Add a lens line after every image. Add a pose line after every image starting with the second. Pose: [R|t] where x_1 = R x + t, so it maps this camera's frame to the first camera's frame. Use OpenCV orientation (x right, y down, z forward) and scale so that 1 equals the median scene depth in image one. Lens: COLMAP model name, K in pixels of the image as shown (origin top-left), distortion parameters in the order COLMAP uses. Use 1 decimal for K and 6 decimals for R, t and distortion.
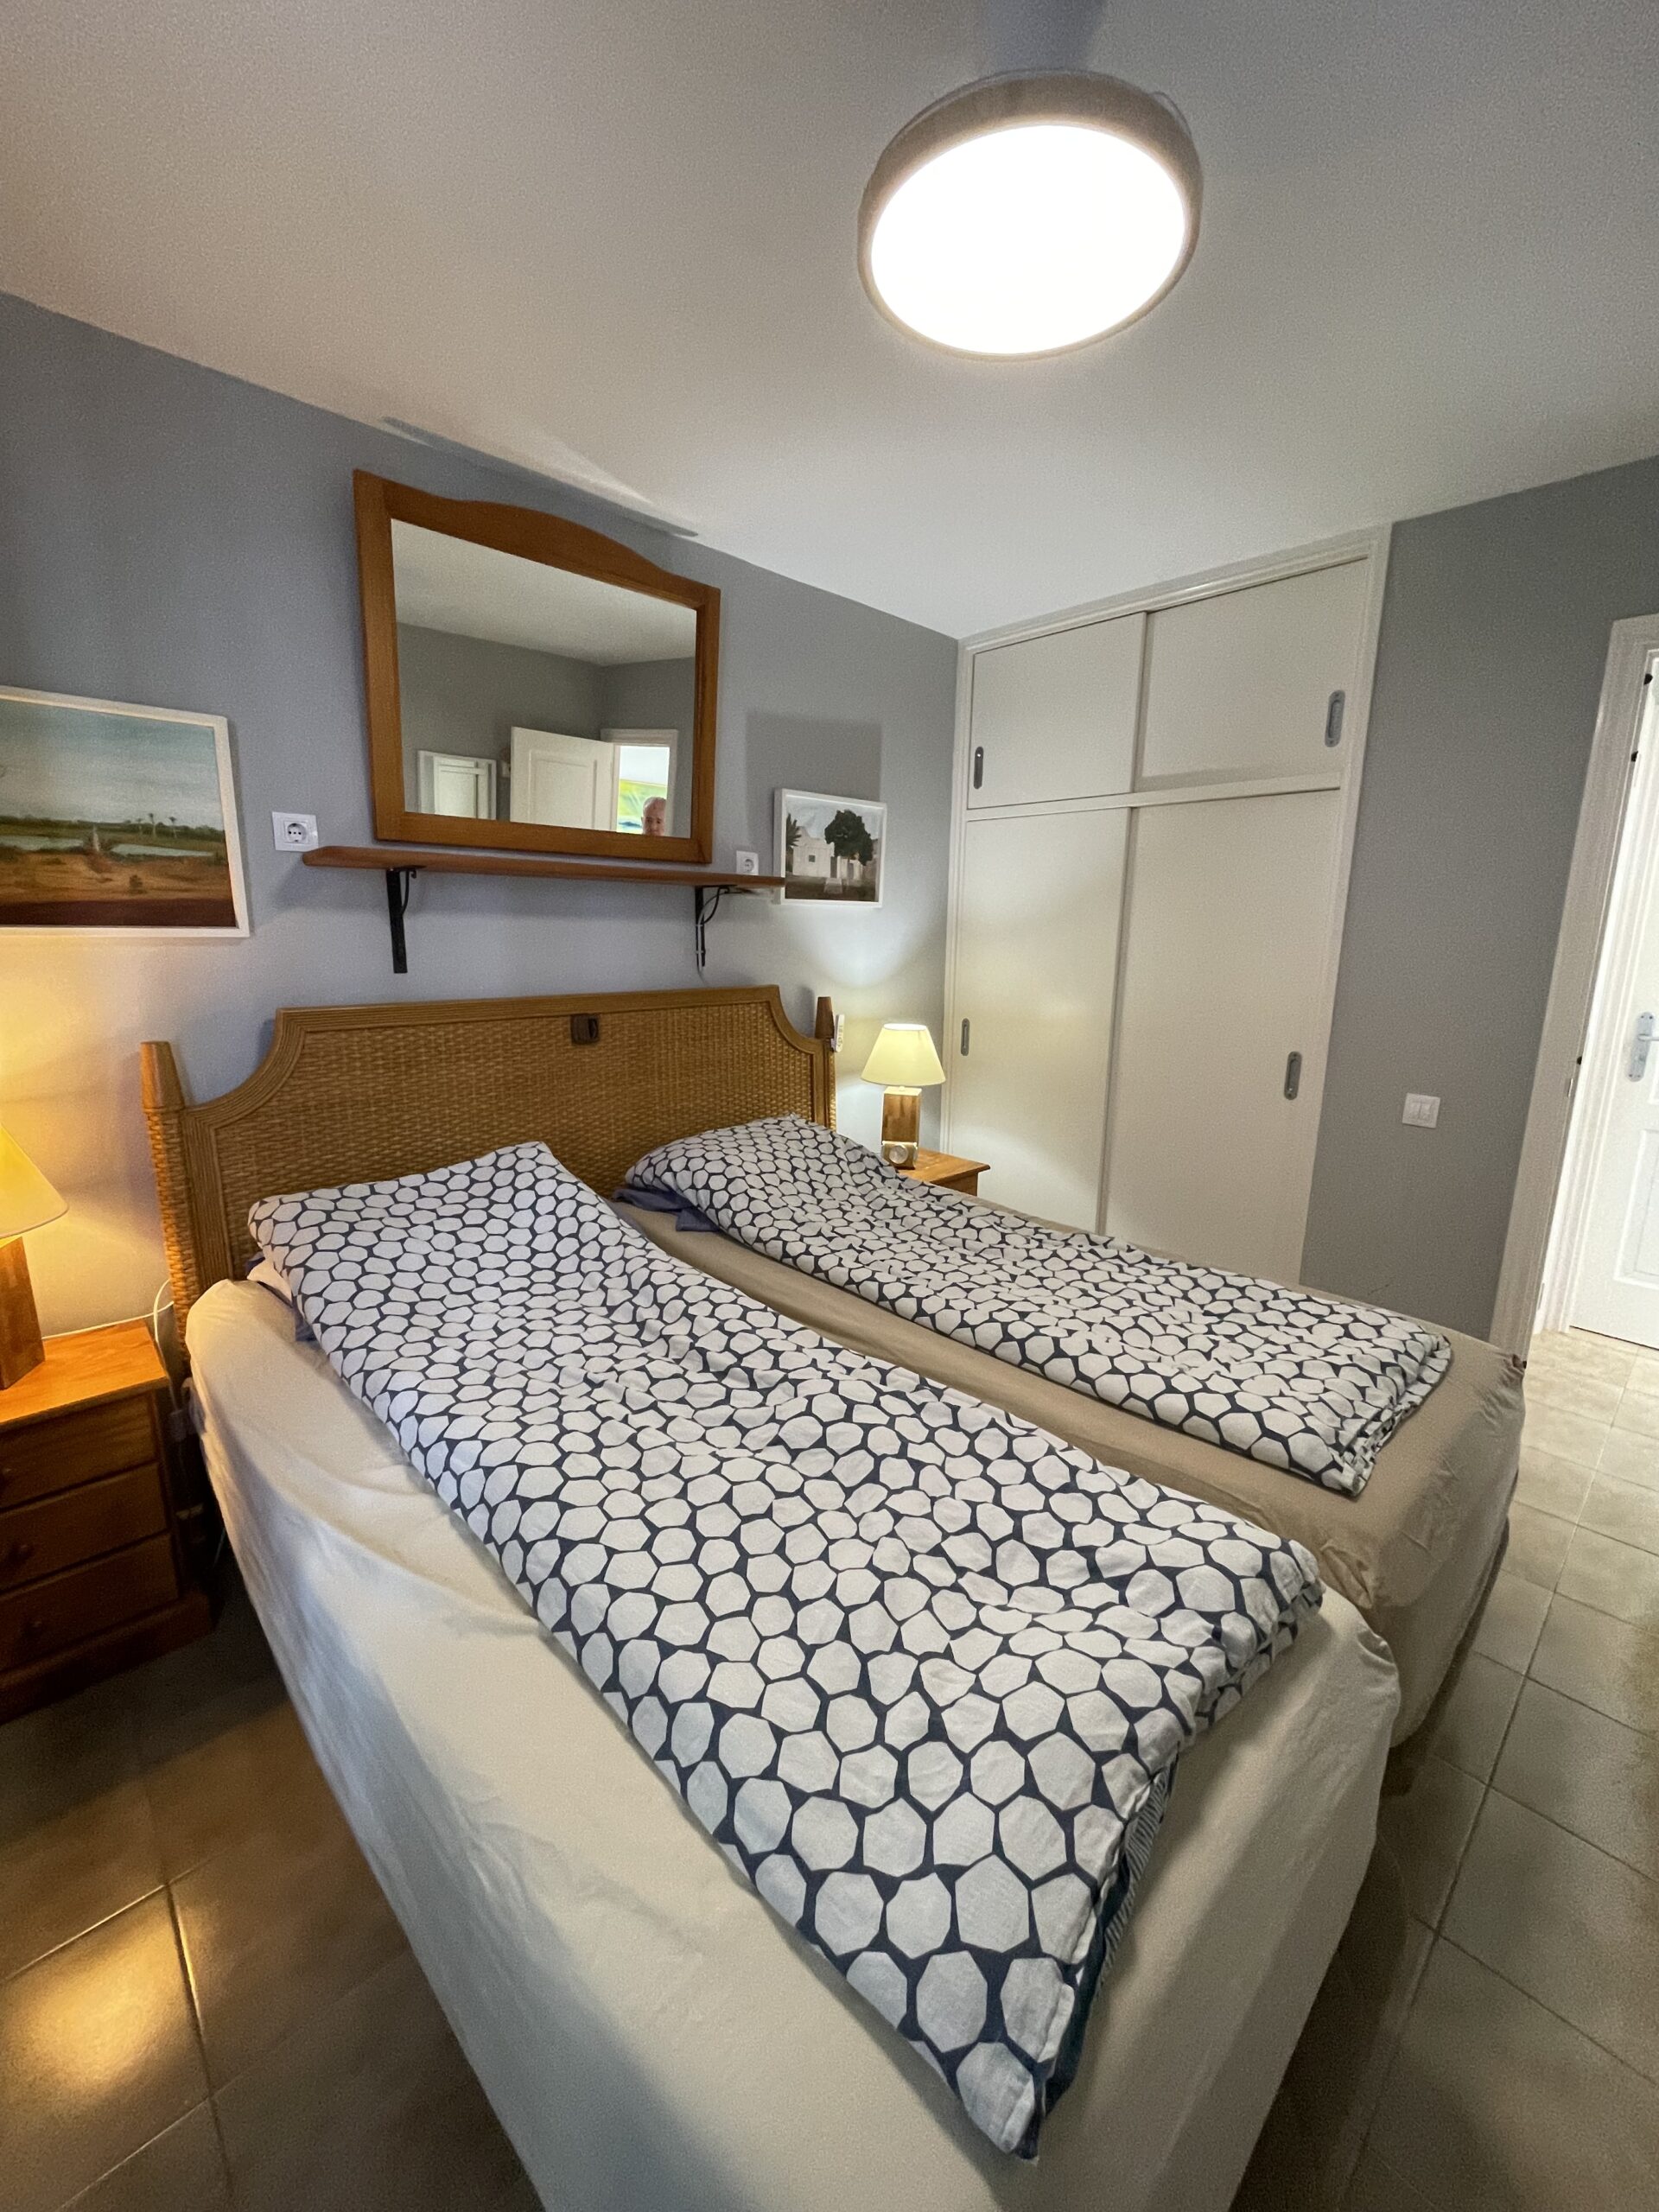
lens RADIAL K [[891.8, 0, 834.1], [0, 891.8, 1107.6], [0, 0, 1]] dist [-0.003762, 0.000772]
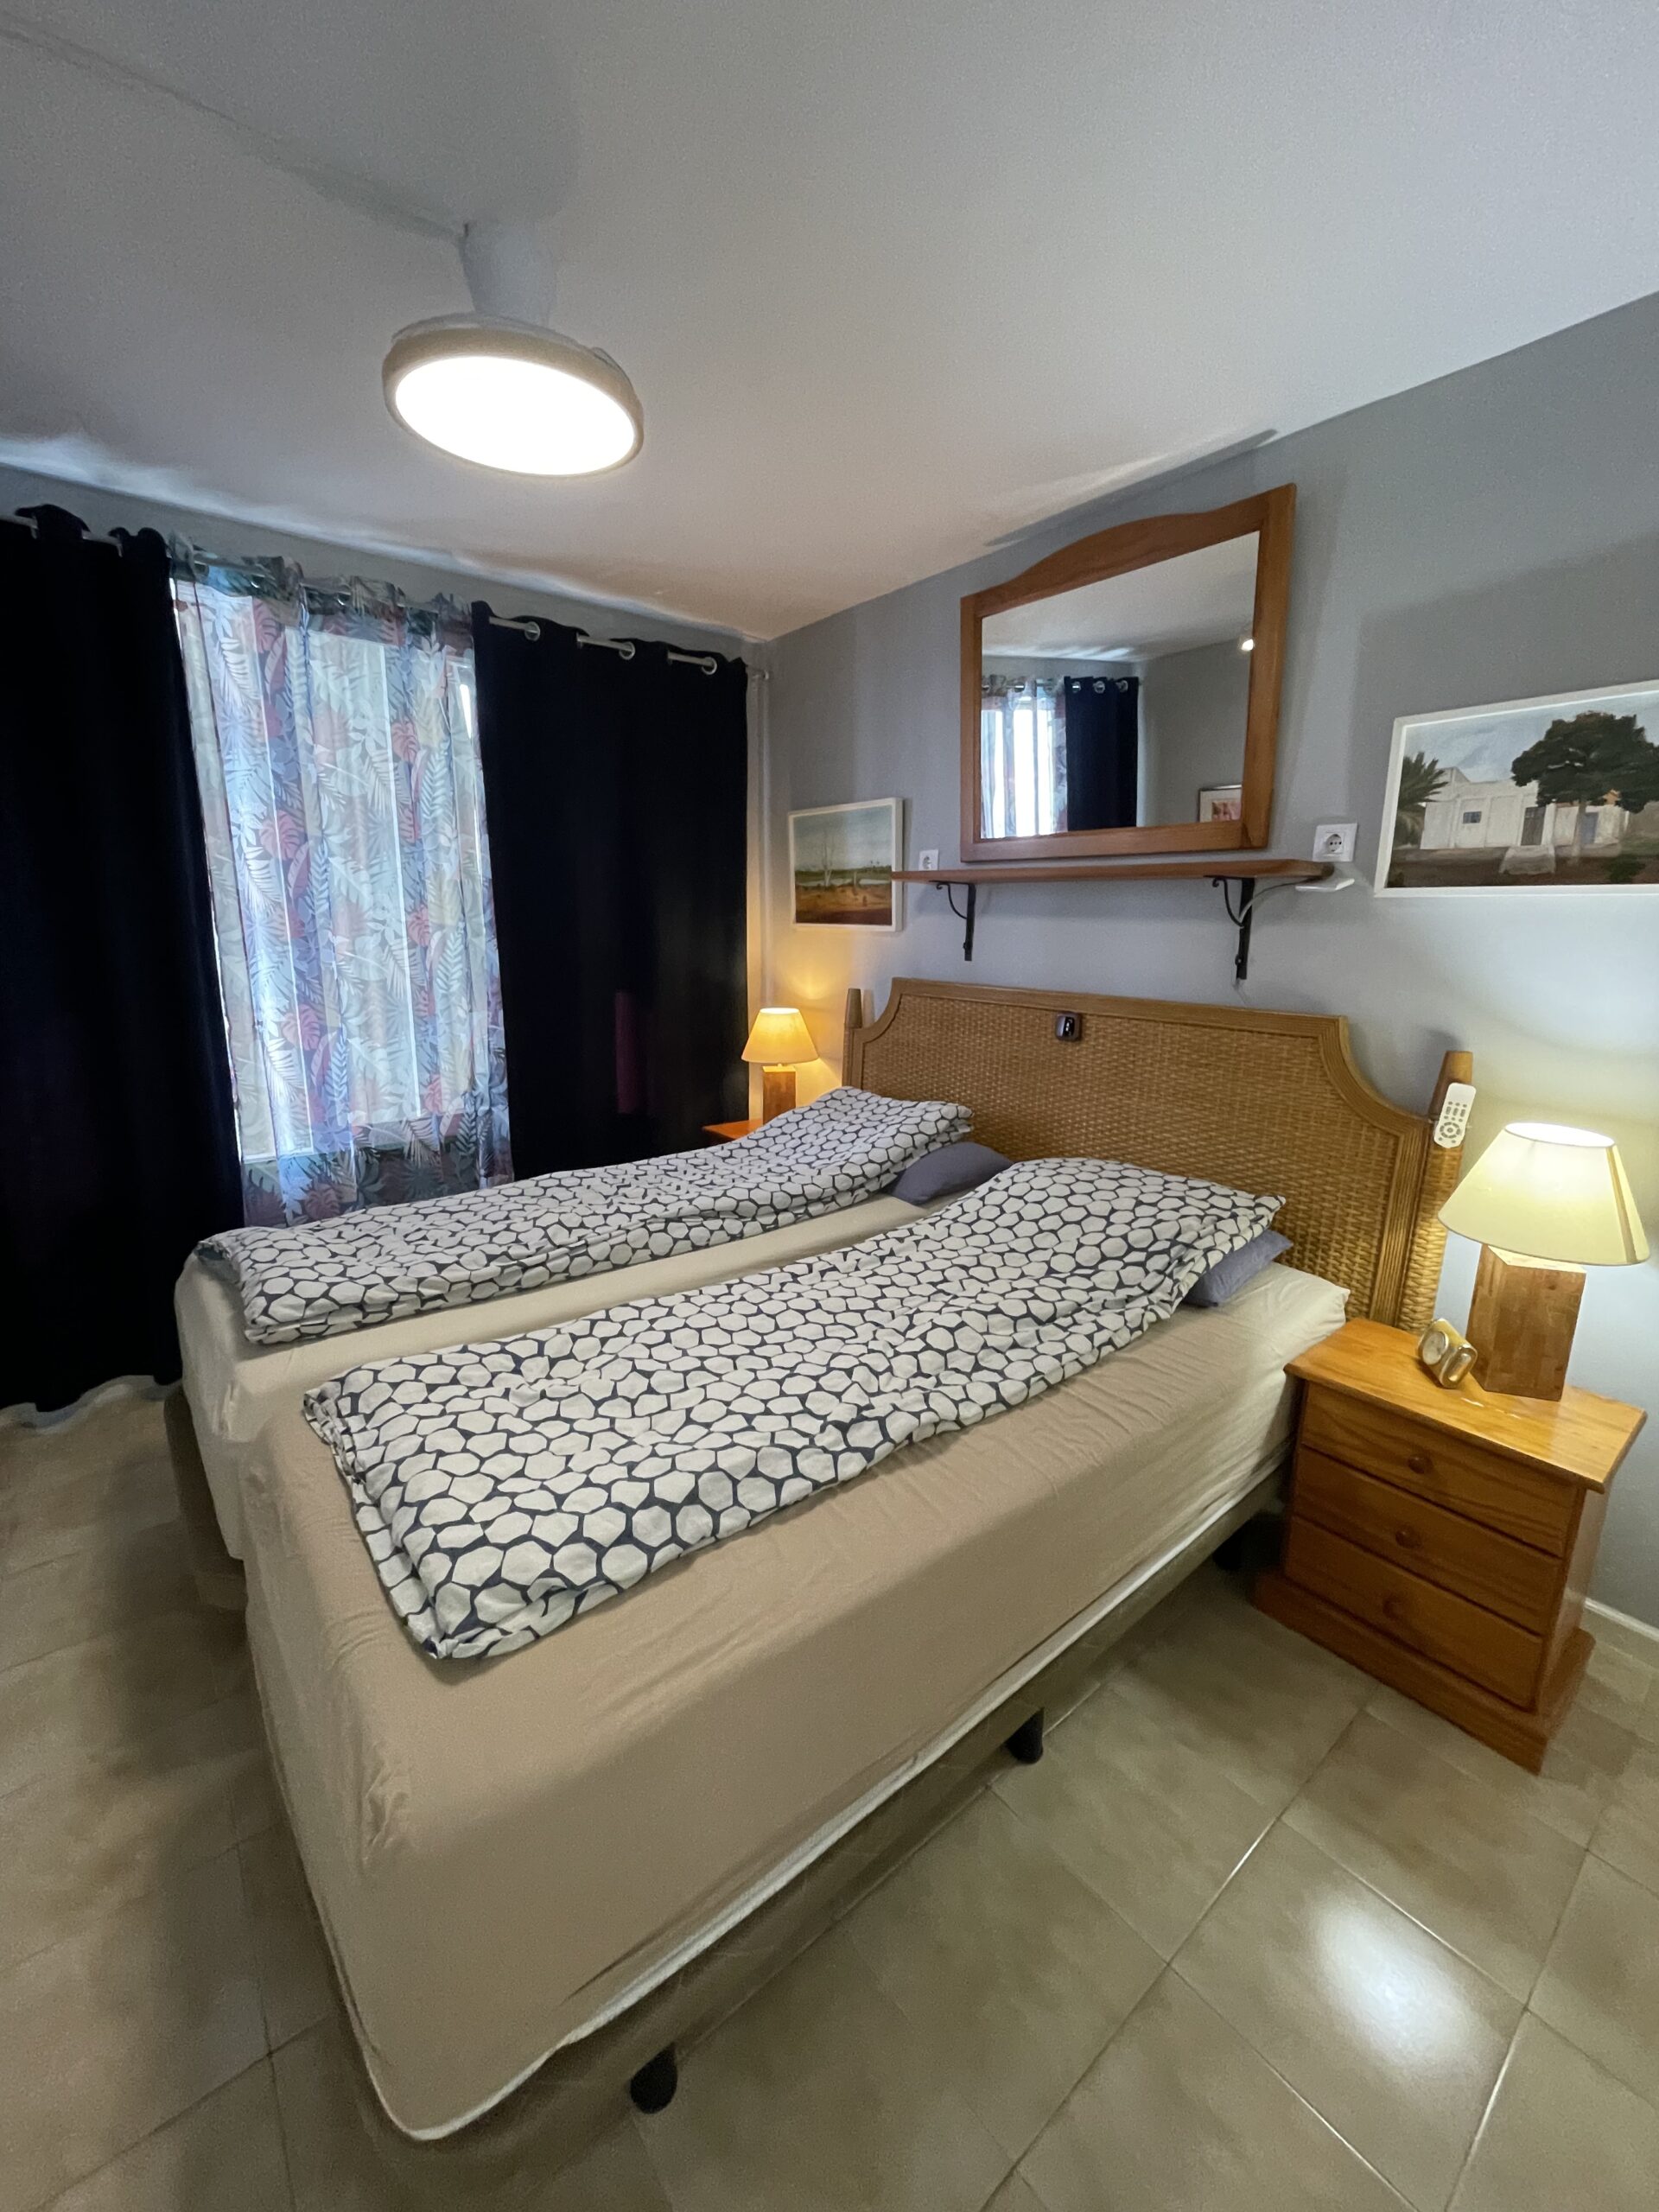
lens RADIAL K [[891.8, 0, 824.2], [0, 891.8, 1107.7], [0, 0, 1]] dist [-0.003762, 0.000772]
pose [[-0.091566, 0.198752, -0.975763, 0.881930], [-0.210388, 0.953899, 0.214041, -0.182489], [0.973320, 0.224888, -0.045530, 0.905406]]
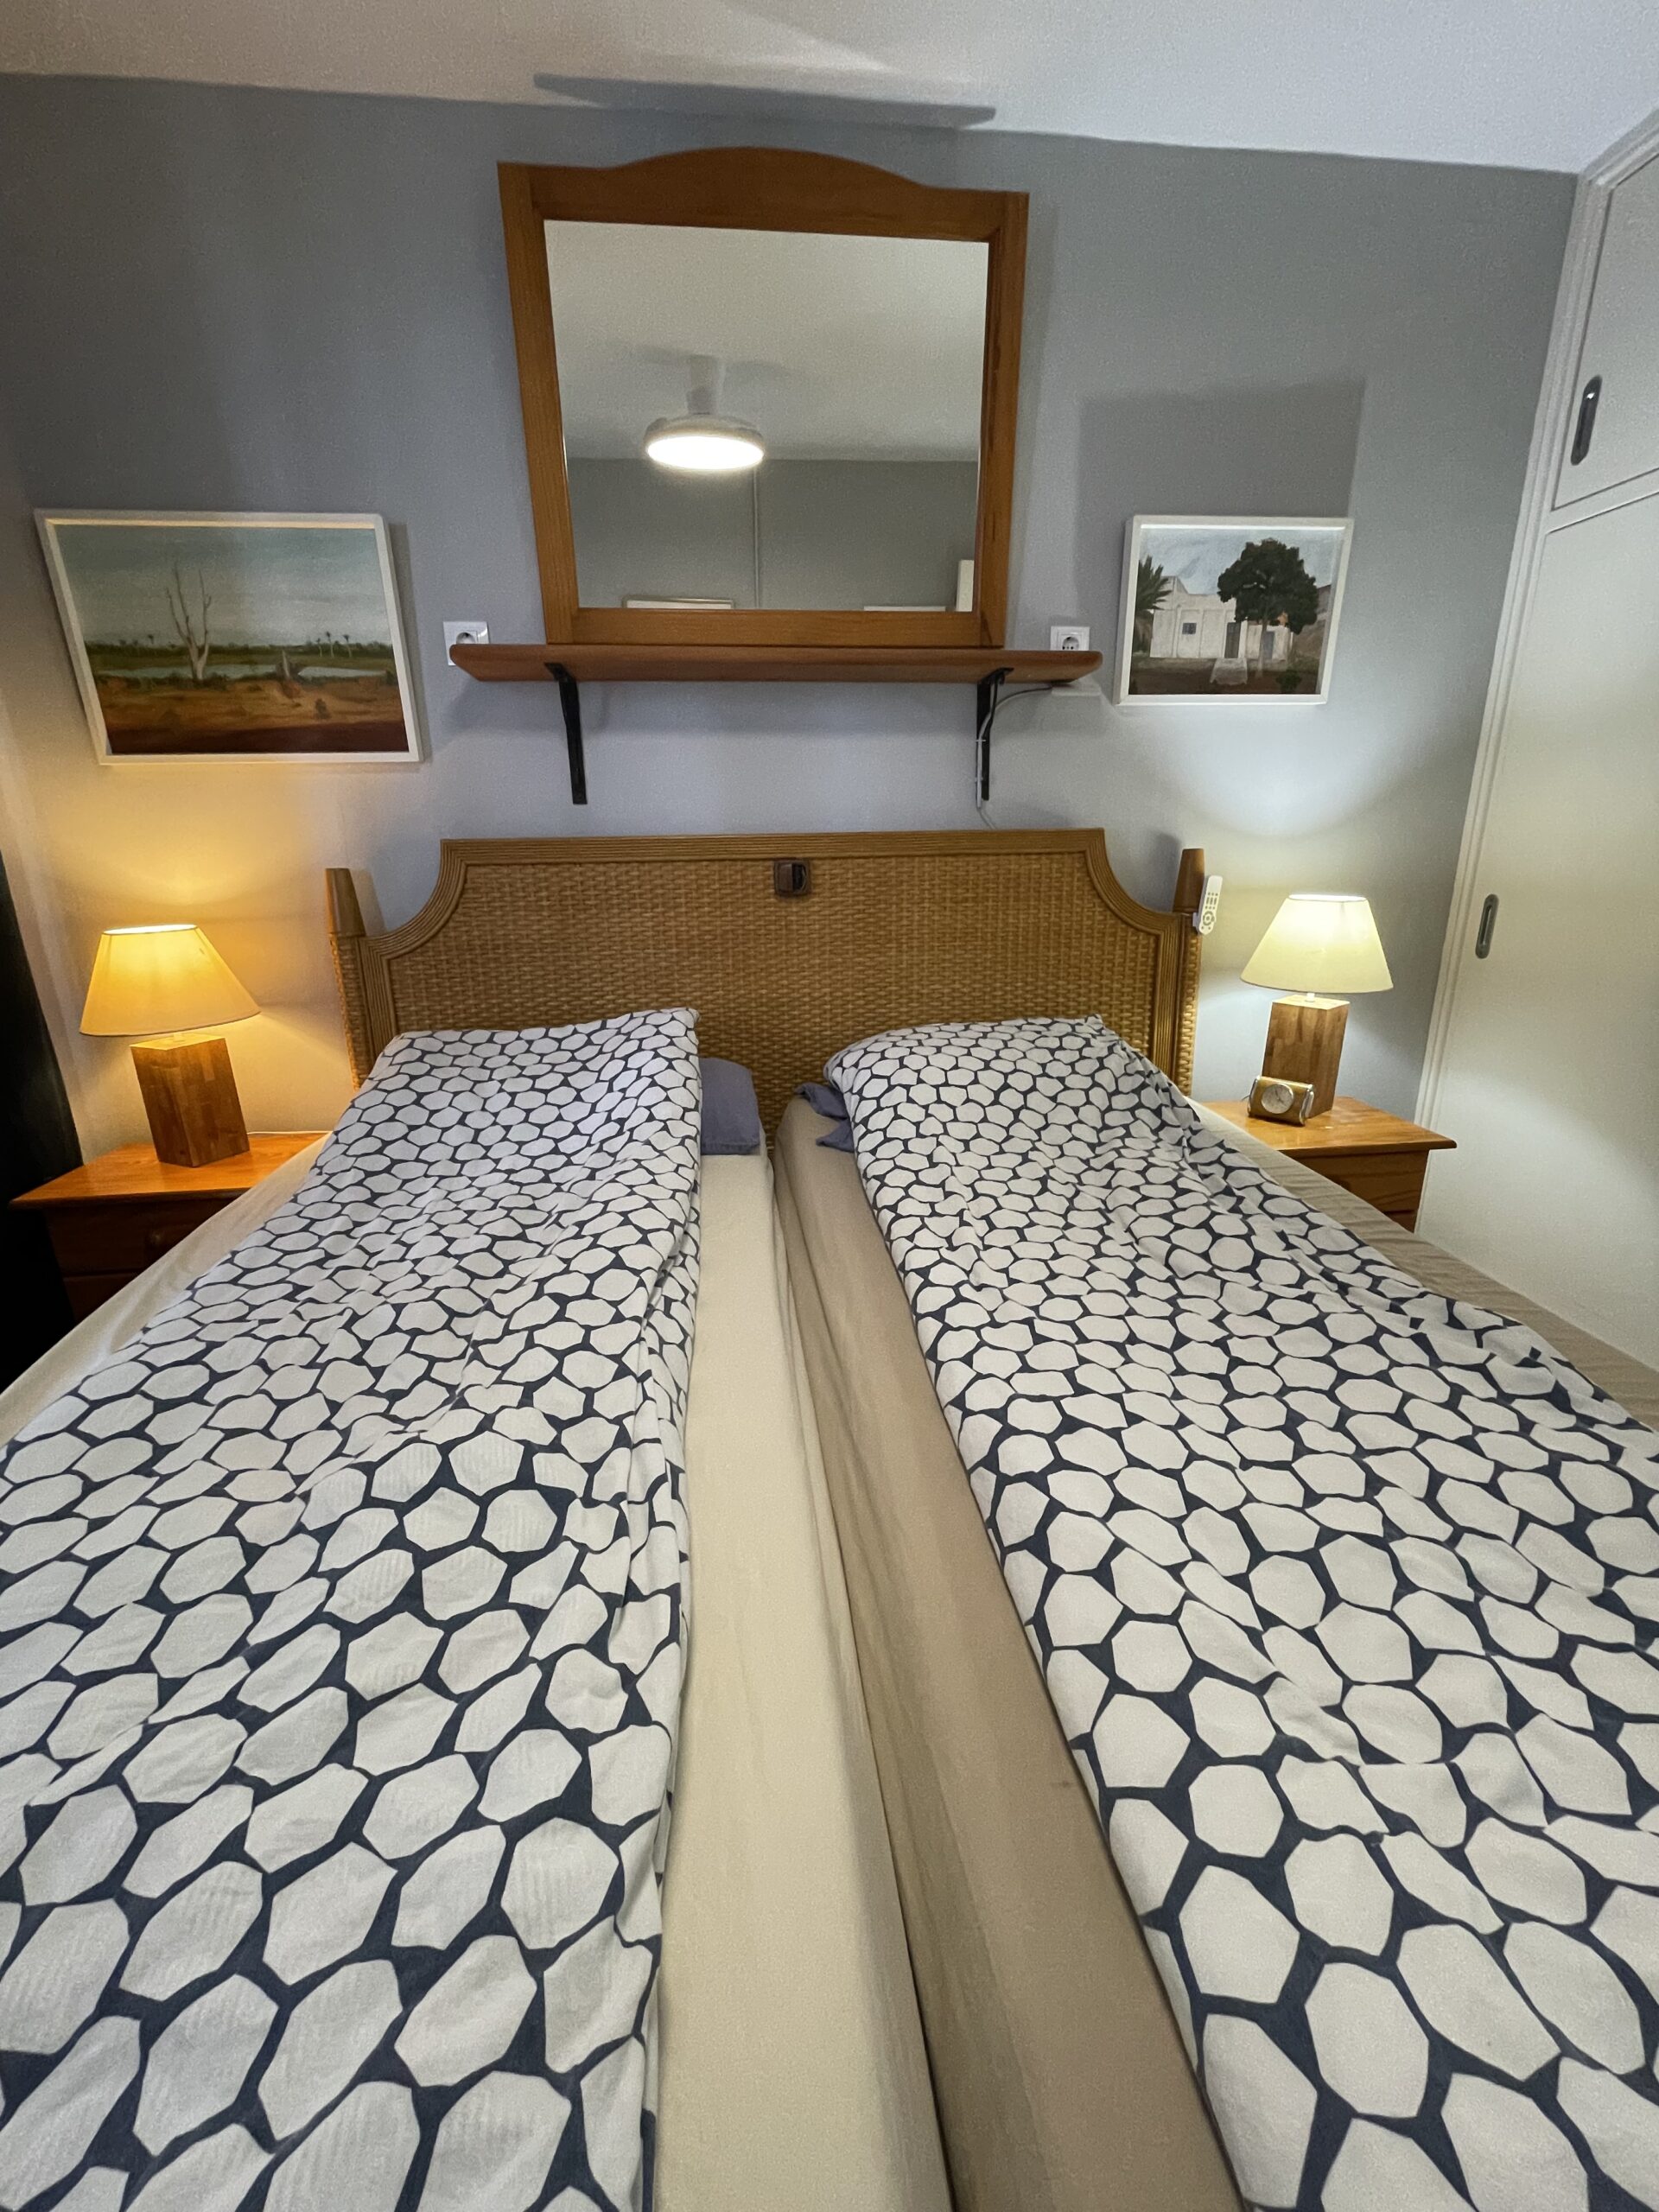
lens RADIAL K [[891.8, 0, 827.8], [0, 891.8, 1108.2], [0, 0, 1]] dist [-0.003762, 0.000772]
pose [[0.791701, 0.150632, -0.592046, 0.284170], [-0.095183, 0.987704, 0.124017, 0.015250], [0.603448, -0.041832, 0.796304, 0.430067]]
